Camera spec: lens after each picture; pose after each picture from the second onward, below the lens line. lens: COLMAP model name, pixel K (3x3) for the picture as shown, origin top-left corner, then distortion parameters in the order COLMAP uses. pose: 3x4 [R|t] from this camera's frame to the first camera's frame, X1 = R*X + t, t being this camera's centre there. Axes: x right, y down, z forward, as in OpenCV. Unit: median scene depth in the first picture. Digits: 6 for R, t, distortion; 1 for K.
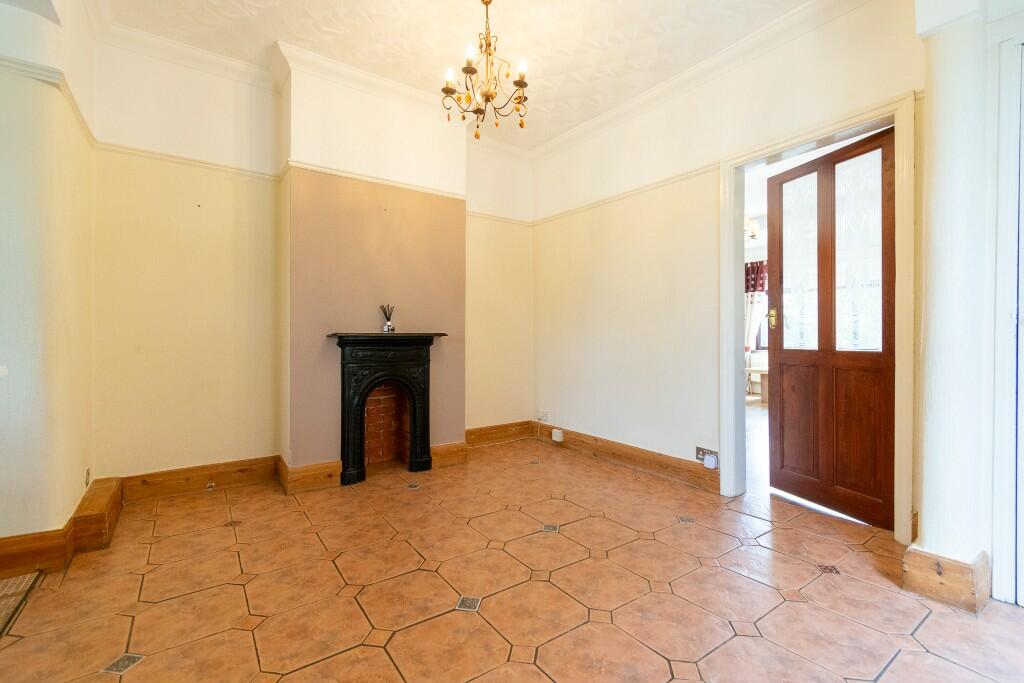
lens RADIAL K [[453.1, 0, 513.2], [0, 453.1, 334.9], [0, 0, 1]] dist [0.004831, -0.000670]
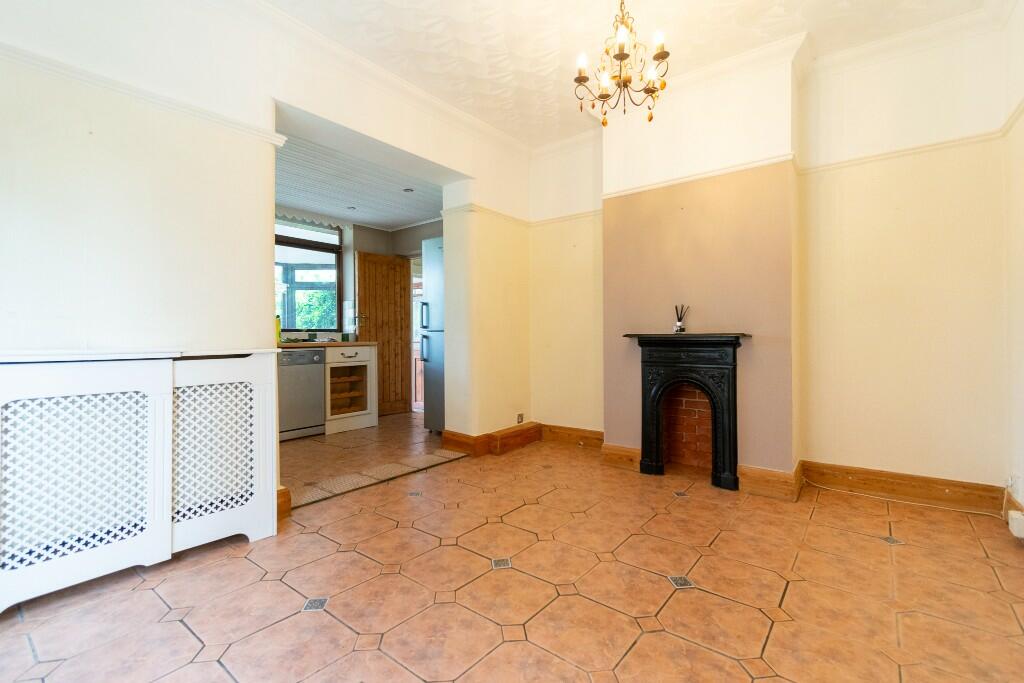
lens RADIAL K [[453.1, 0, 513.2], [0, 453.1, 334.9], [0, 0, 1]] dist [0.004831, -0.000670]
pose [[0.282243, -0.005272, -0.959328, 0.601468], [0.007951, 0.999963, -0.003156, -0.001431], [0.959310, -0.006737, 0.282275, 0.398462]]
